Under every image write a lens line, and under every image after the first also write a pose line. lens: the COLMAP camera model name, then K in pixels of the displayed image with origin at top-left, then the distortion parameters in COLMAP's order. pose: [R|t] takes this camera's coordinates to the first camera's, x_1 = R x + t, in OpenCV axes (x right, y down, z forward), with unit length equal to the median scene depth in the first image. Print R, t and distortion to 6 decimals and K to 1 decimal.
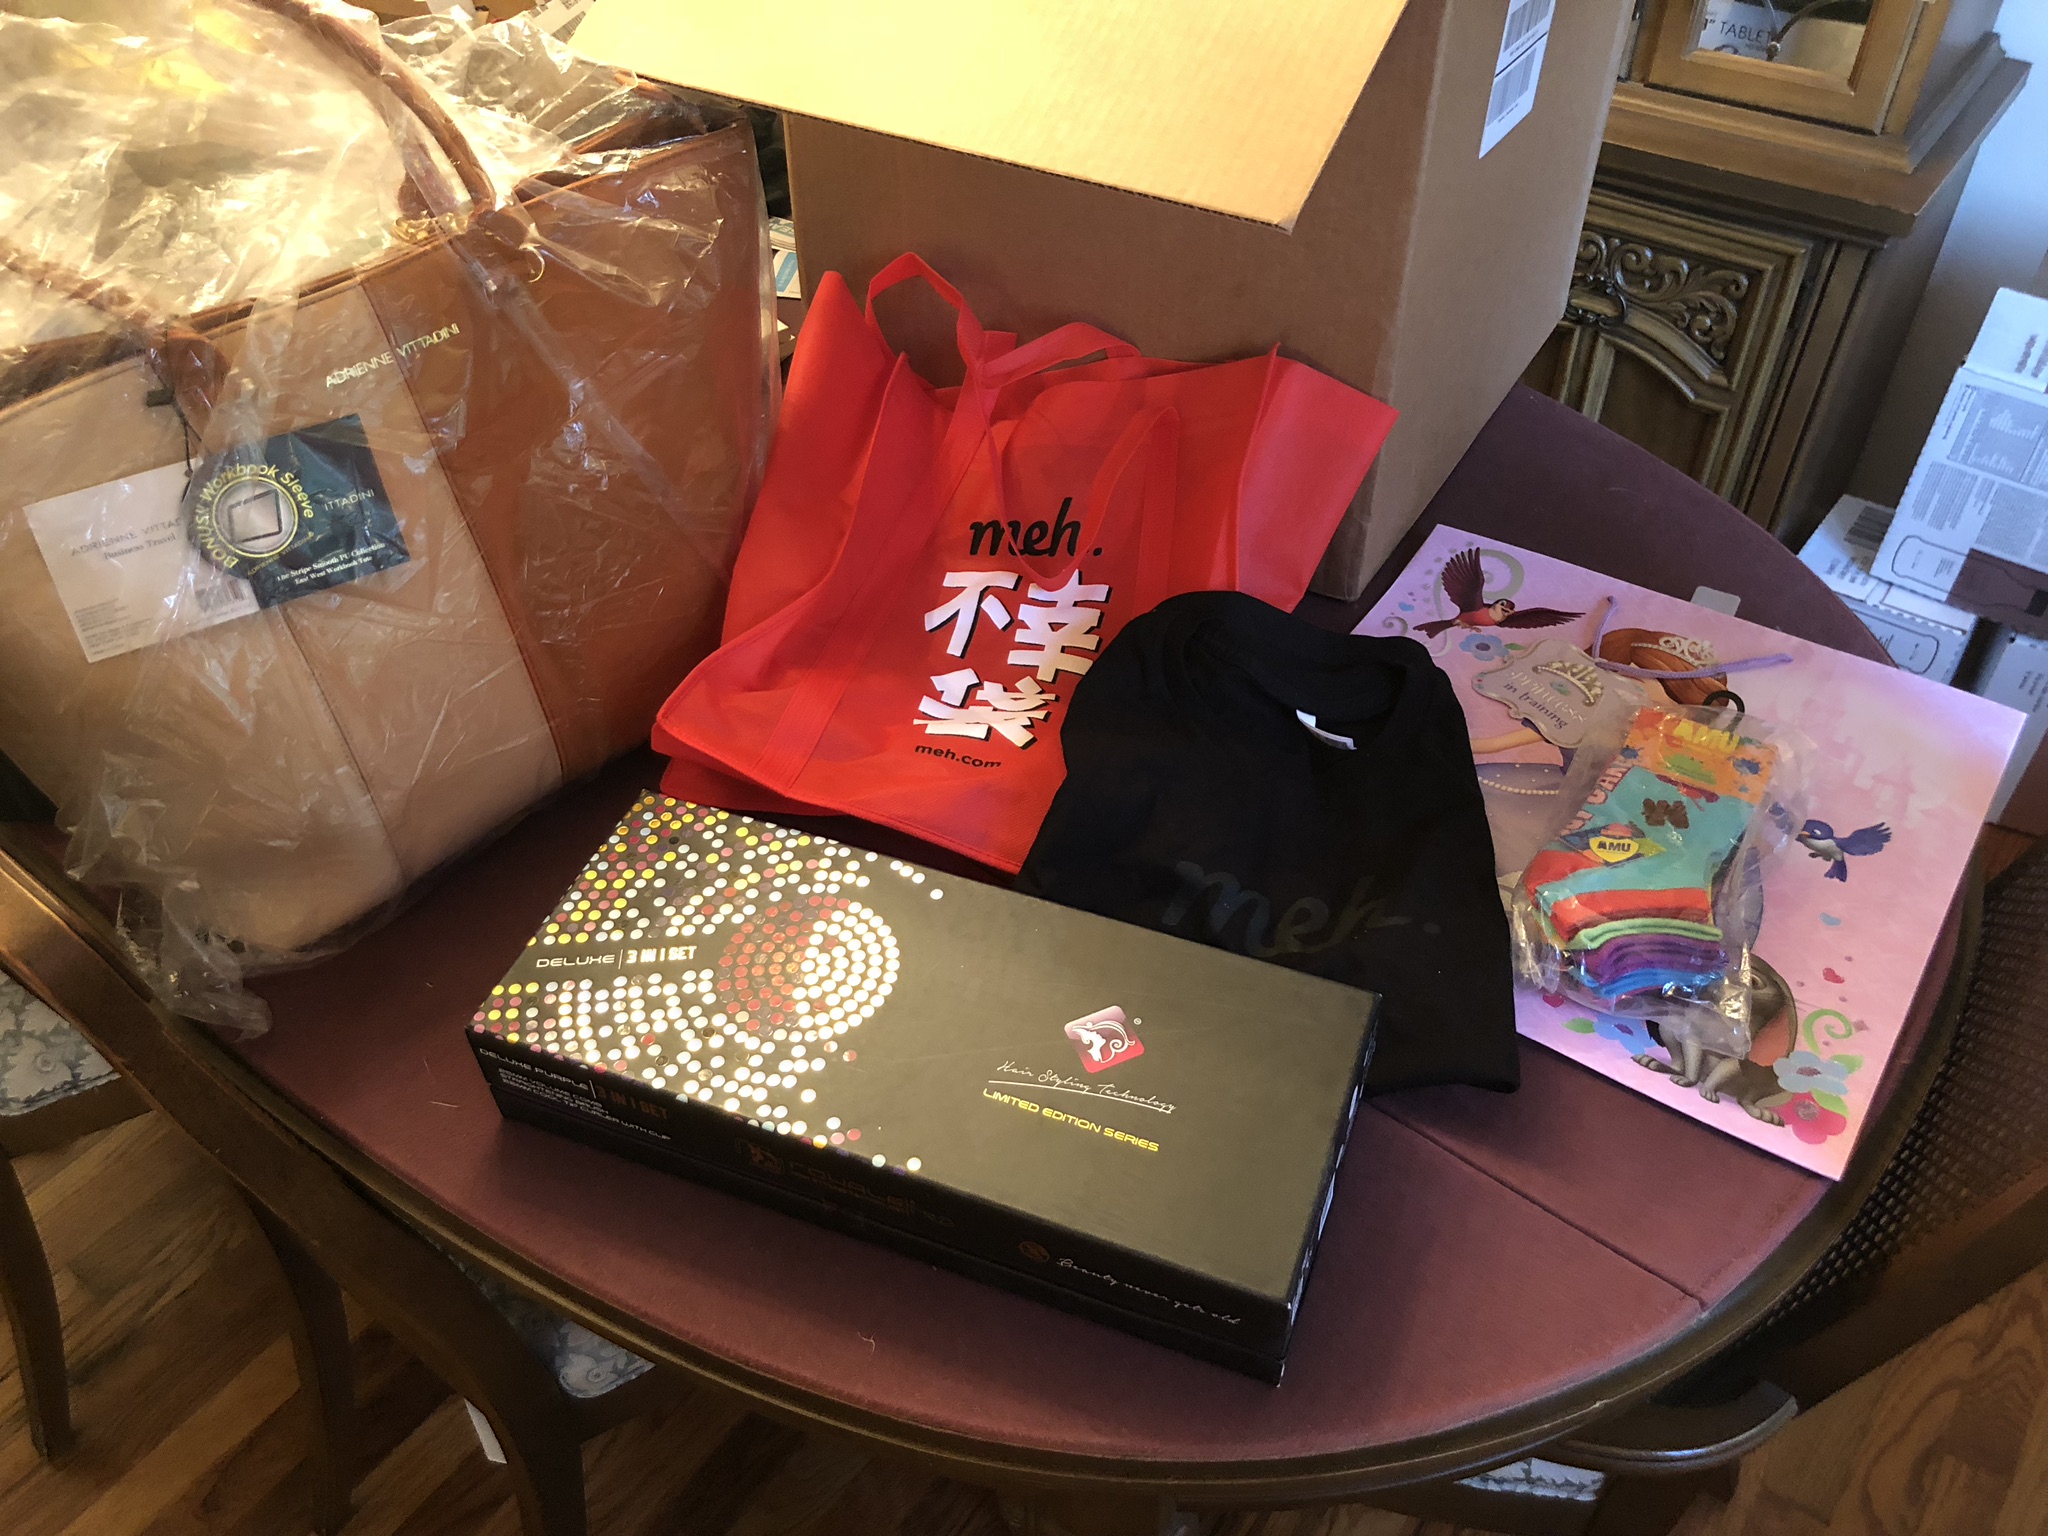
lens RADIAL K [[1691.1, 0, 1024.0], [0, 1691.1, 768.0], [0, 0, 1]] dist [0.007146, 0.004439]
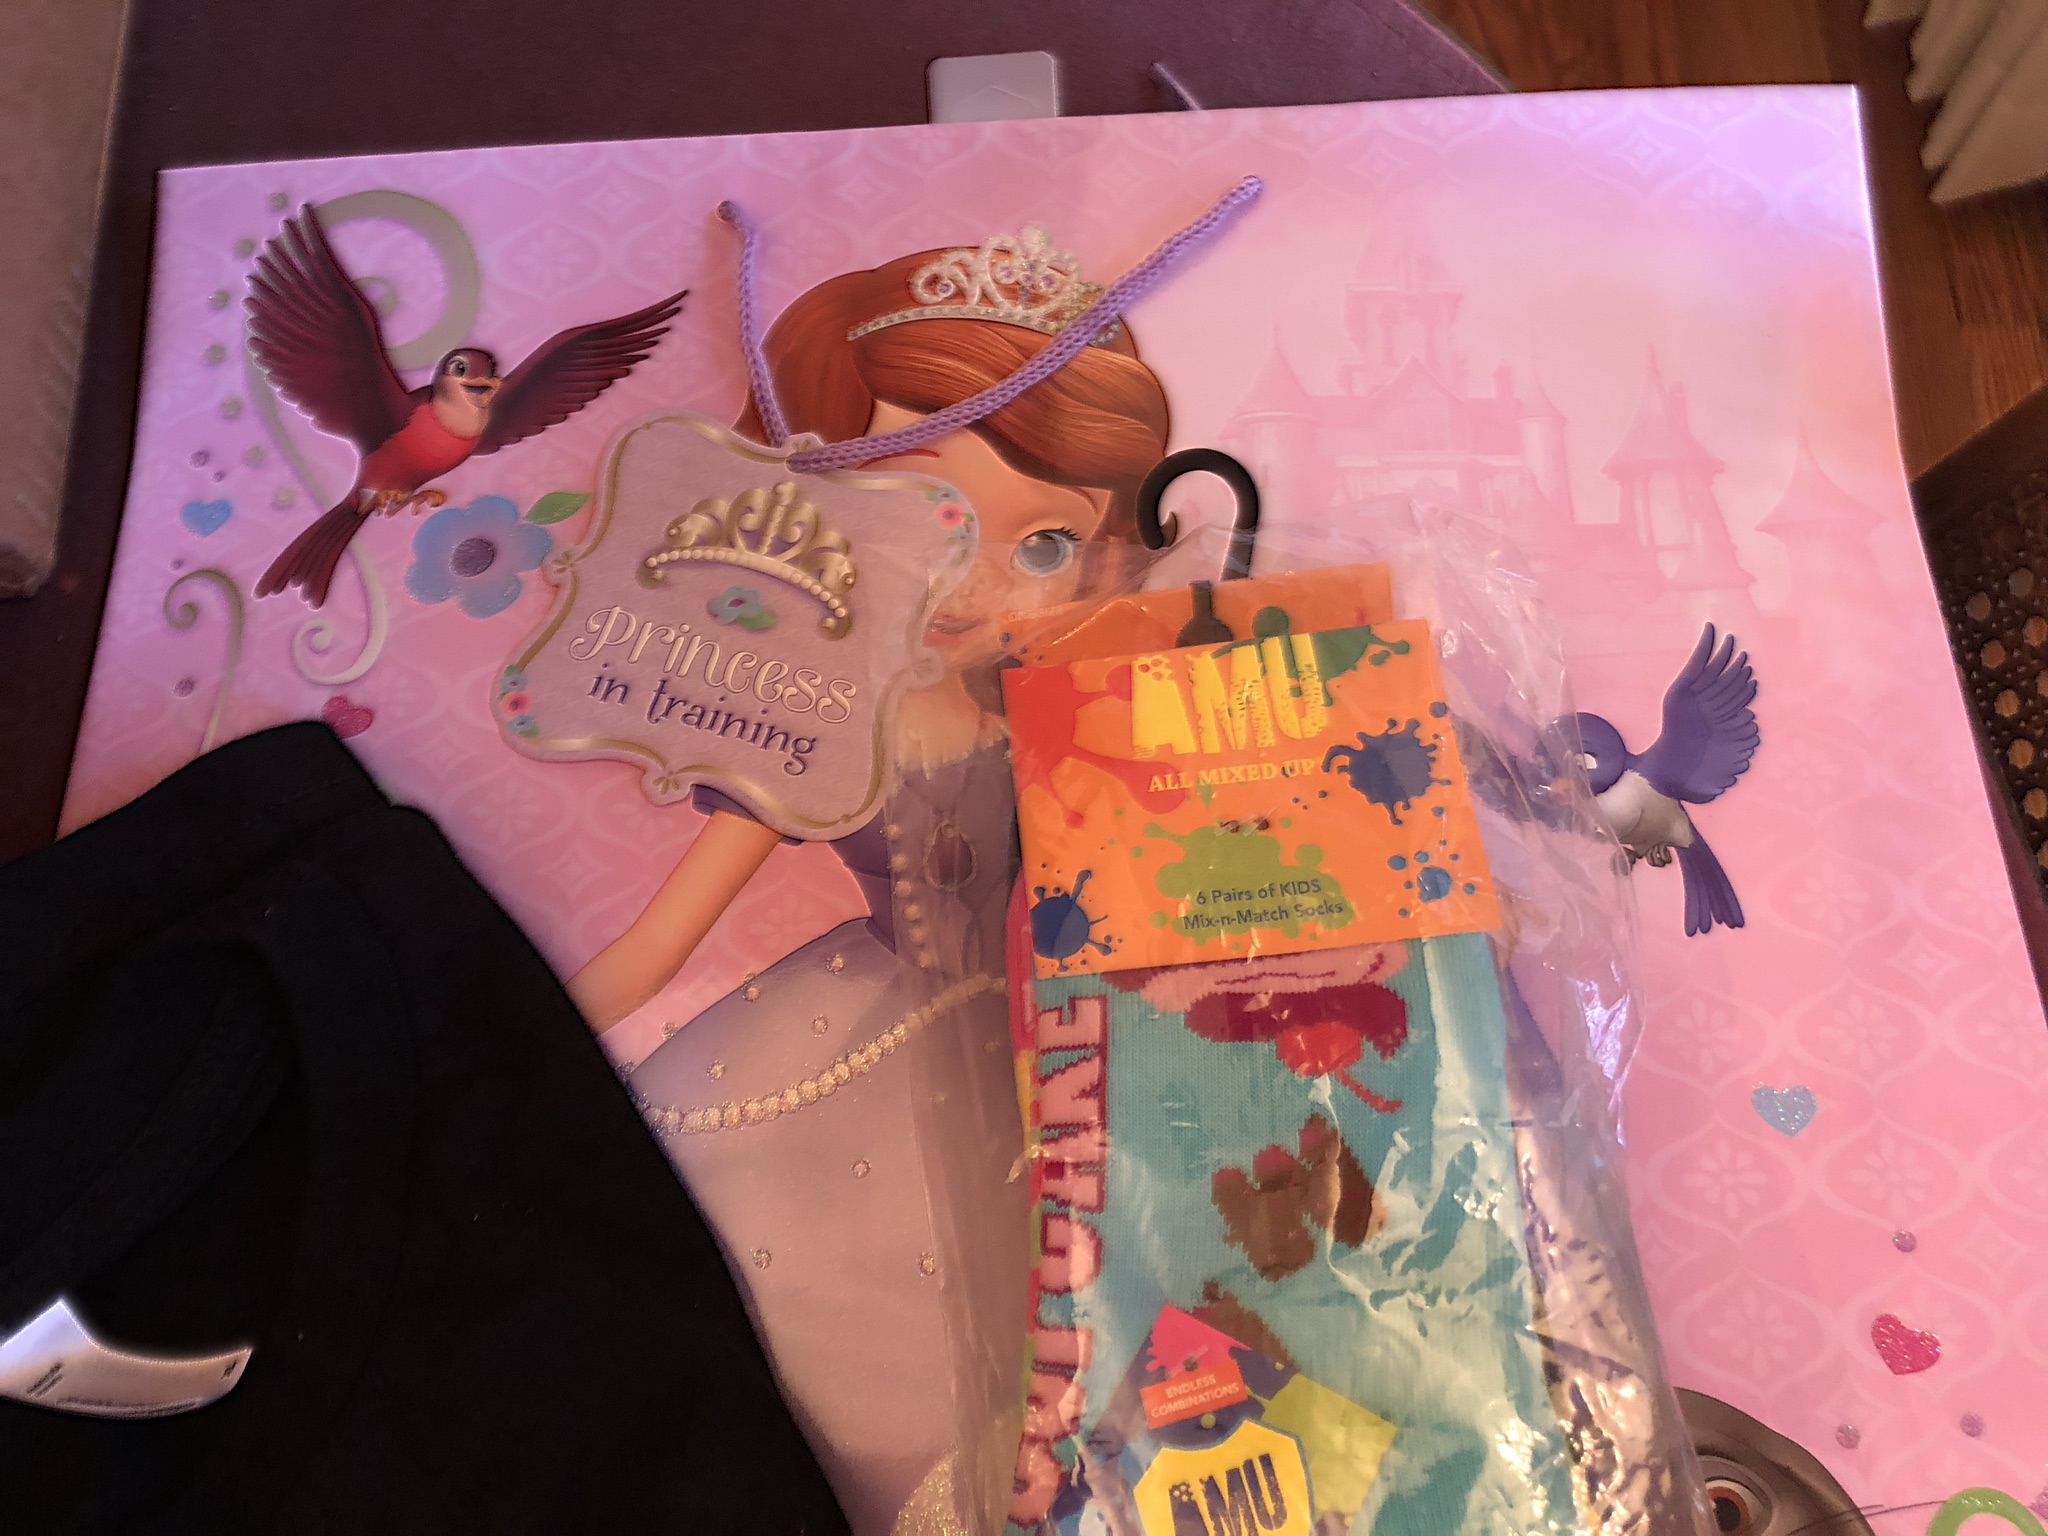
lens RADIAL K [[1635.4, 0, 1024.0], [0, 1635.4, 768.0], [0, 0, 1]] dist [0.014108, -0.005209]
pose [[0.813240, -0.550158, 0.189650, 0.265621], [0.413323, 0.775493, 0.477258, -0.142831], [-0.409640, -0.309738, 0.858055, 0.648361]]
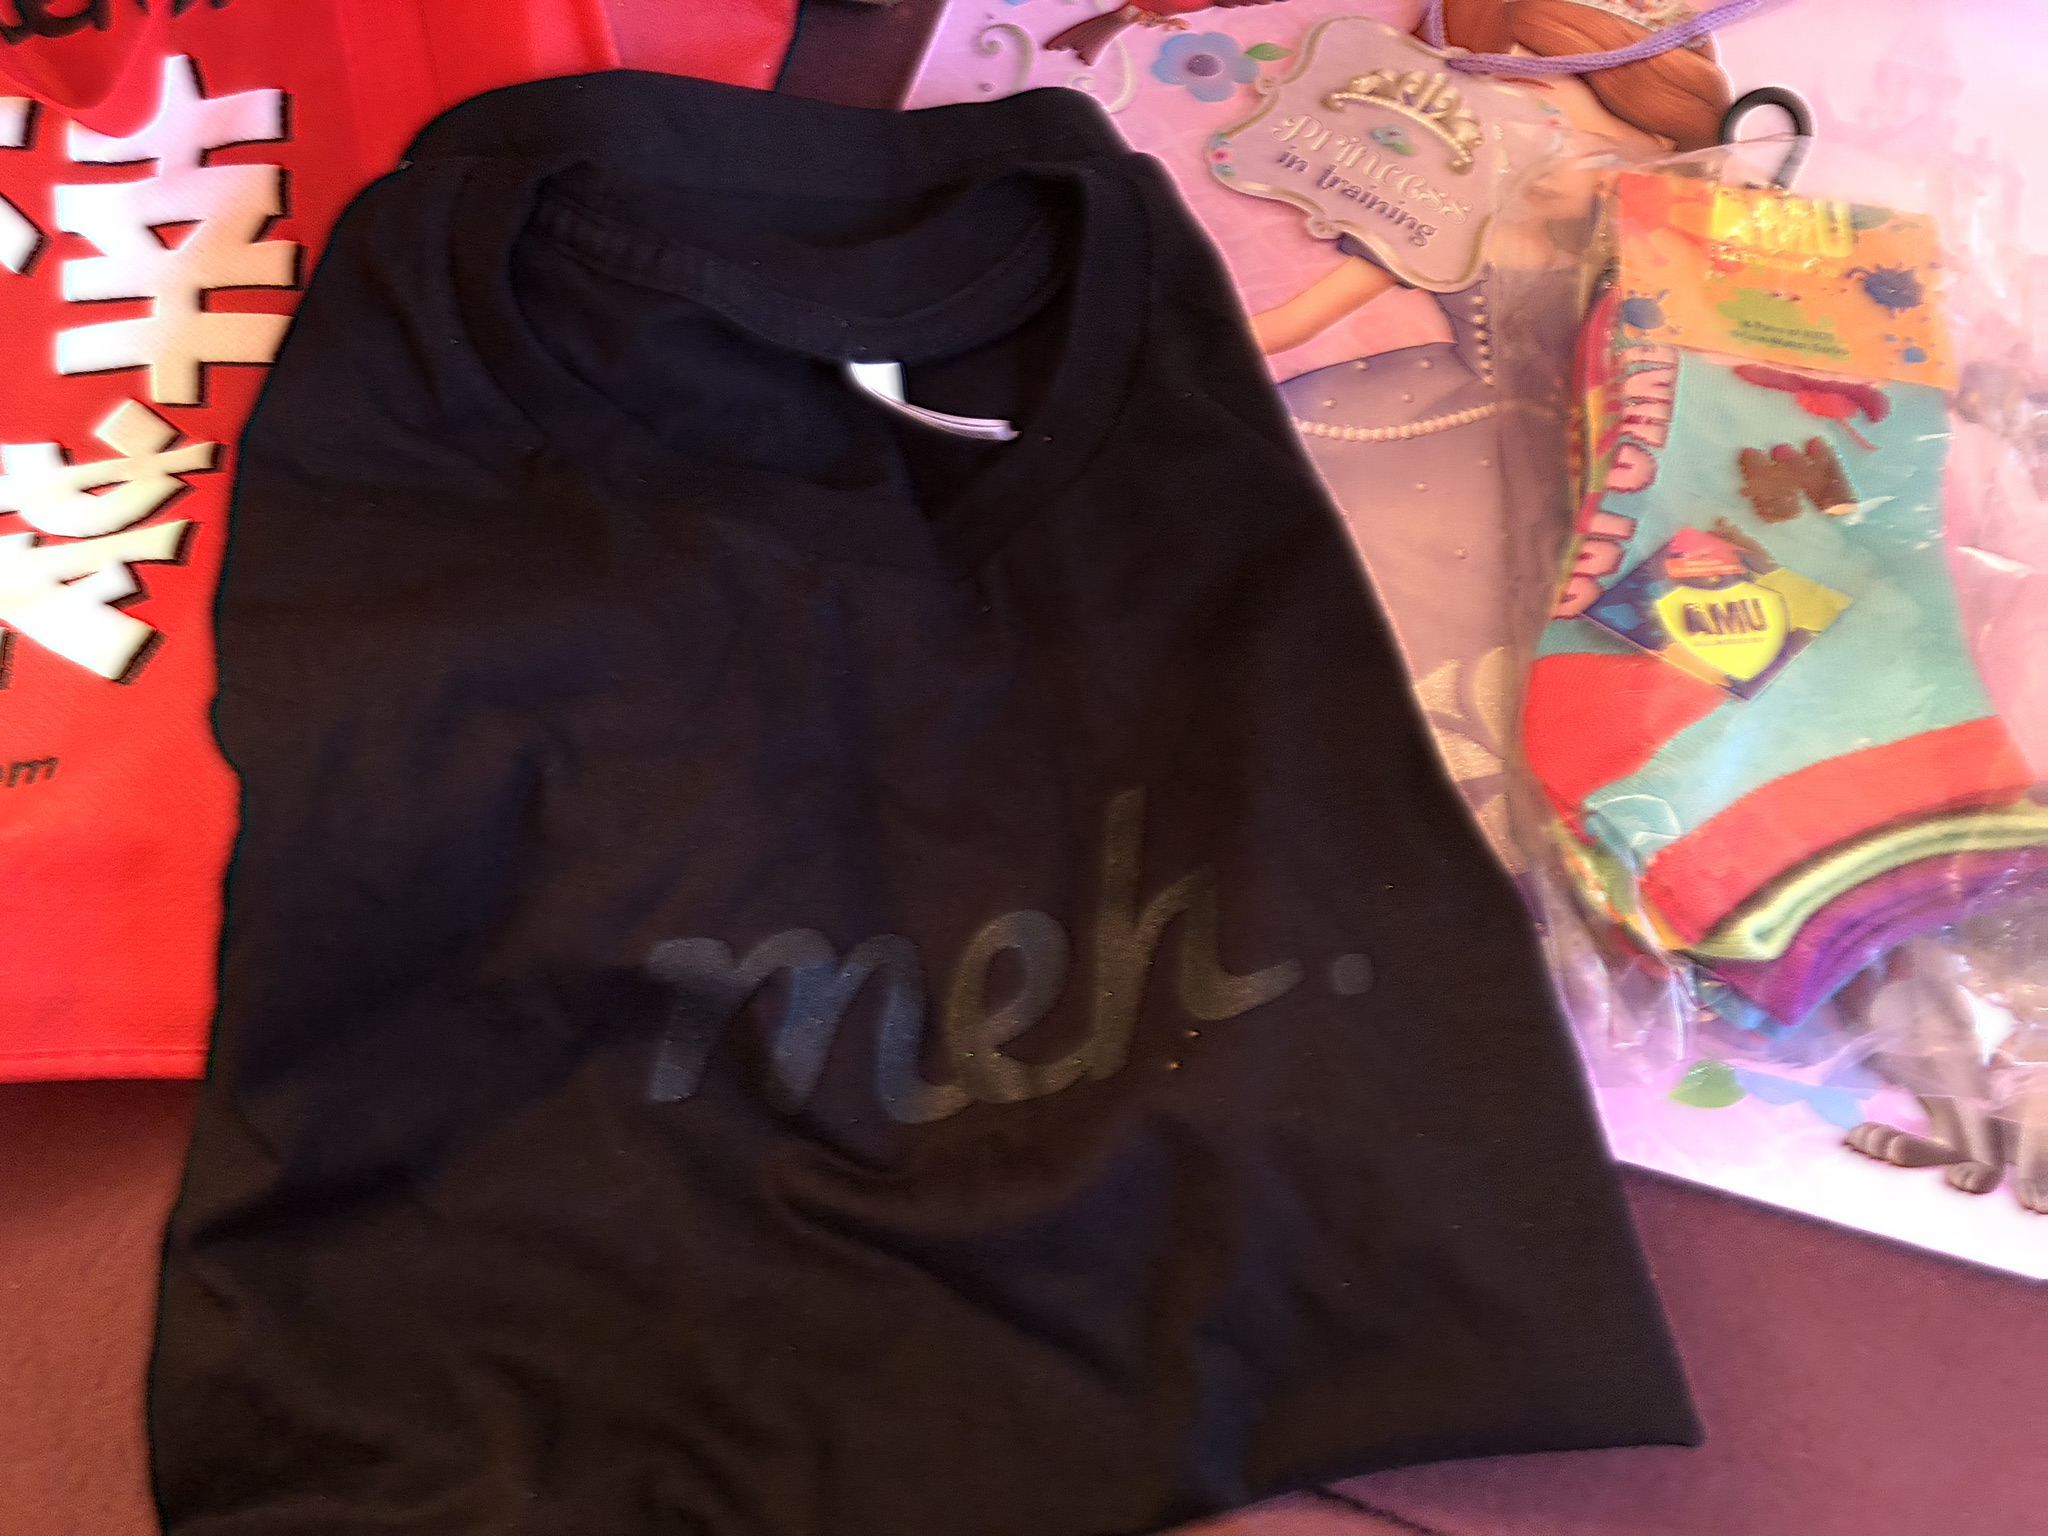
lens RADIAL K [[1691.1, 0, 1024.0], [0, 1691.1, 768.0], [0, 0, 1]] dist [0.007146, 0.004439]
pose [[0.940040, -0.275067, 0.201649, 0.084135], [0.183032, 0.905745, 0.382263, -0.080290], [-0.287791, -0.322434, 0.901783, 0.533520]]
